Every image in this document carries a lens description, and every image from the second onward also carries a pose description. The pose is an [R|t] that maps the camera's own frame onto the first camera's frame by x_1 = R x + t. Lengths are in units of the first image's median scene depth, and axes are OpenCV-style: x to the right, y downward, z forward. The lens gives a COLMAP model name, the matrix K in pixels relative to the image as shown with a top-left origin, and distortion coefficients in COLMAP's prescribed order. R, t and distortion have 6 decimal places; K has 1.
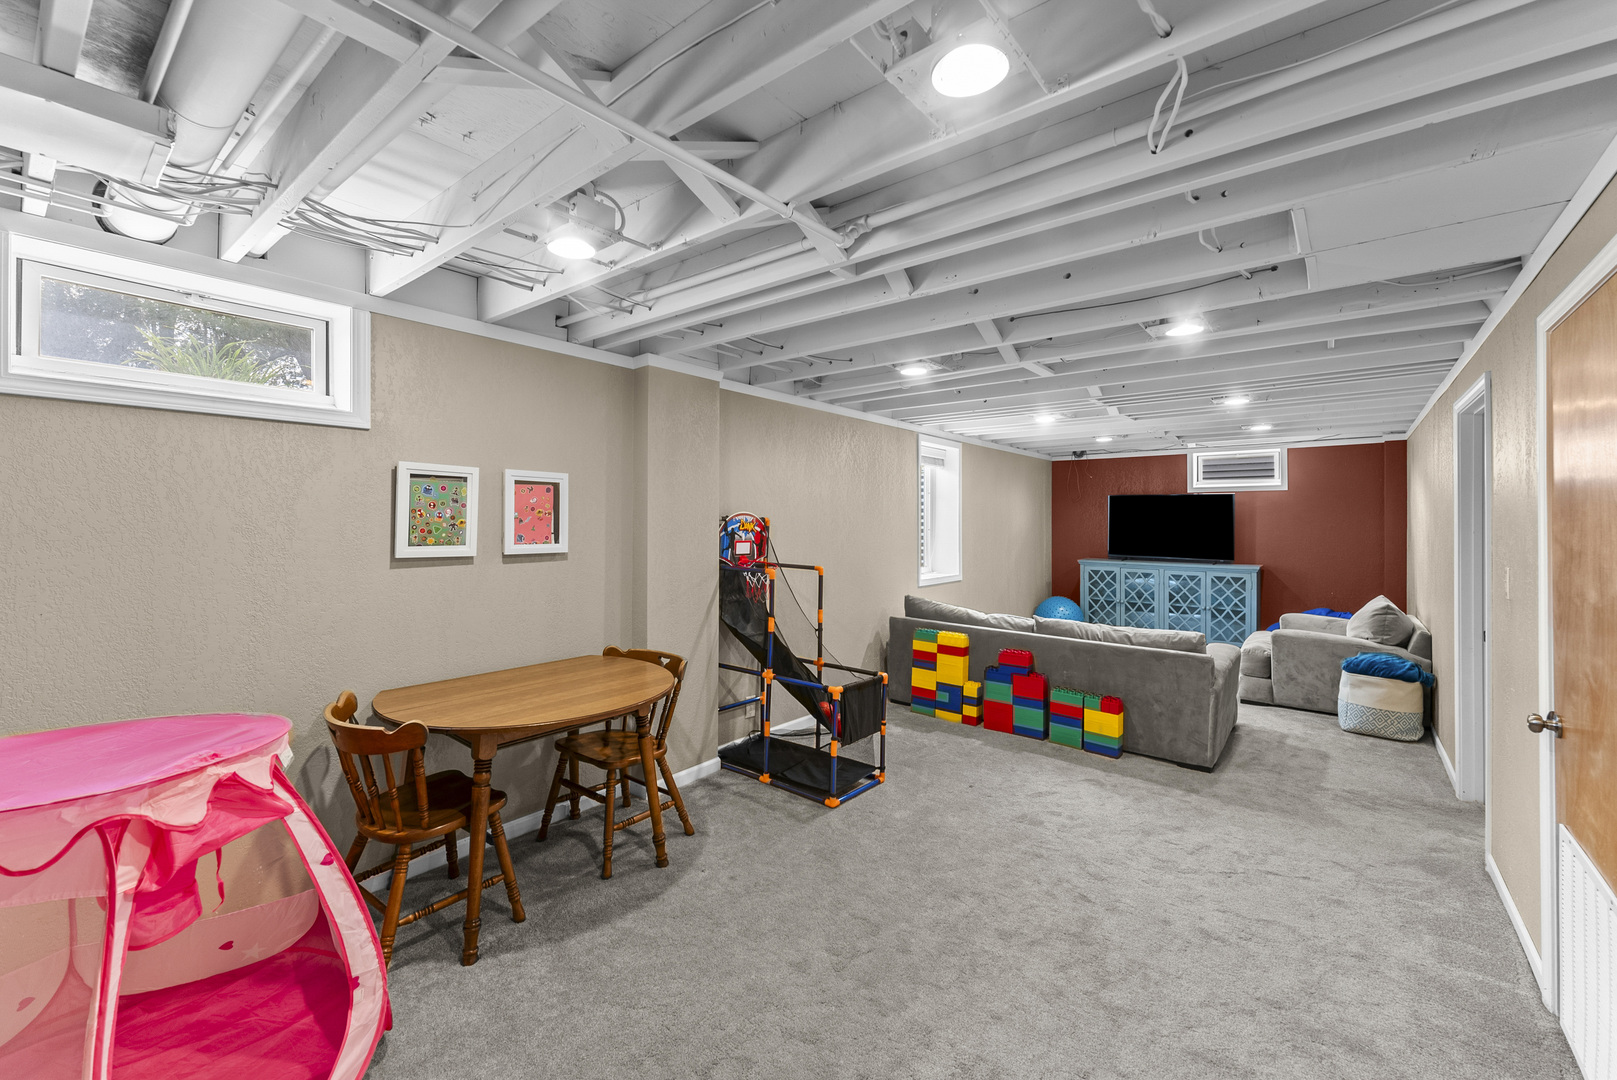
lens RADIAL K [[673.2, 0, 779.6], [0, 673.2, 516.8], [0, 0, 1]] dist [-0.003645, 0.000010]
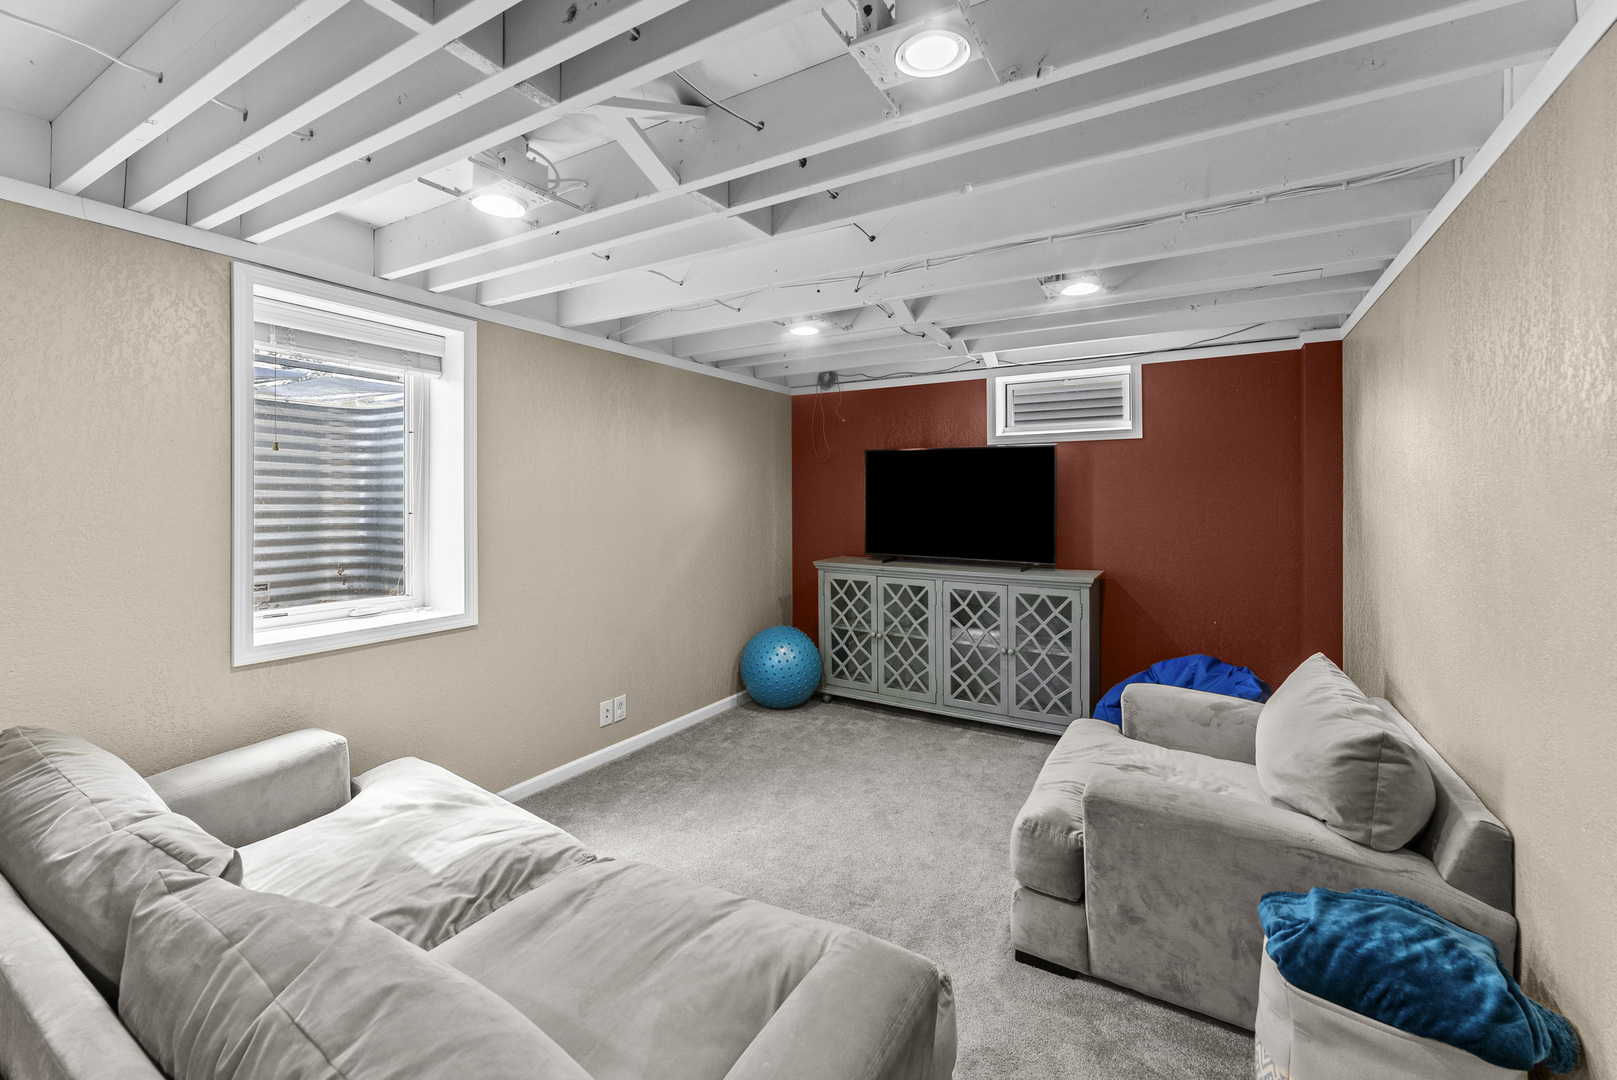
lens RADIAL K [[673.2, 0, 794.3], [0, 673.2, 489.7], [0, 0, 1]] dist [-0.003645, 0.000010]
pose [[0.989161, -0.000587, 0.146834, 0.375941], [0.001361, 0.999986, -0.005168, 0.005807], [-0.146829, 0.005312, 0.989148, 0.473653]]
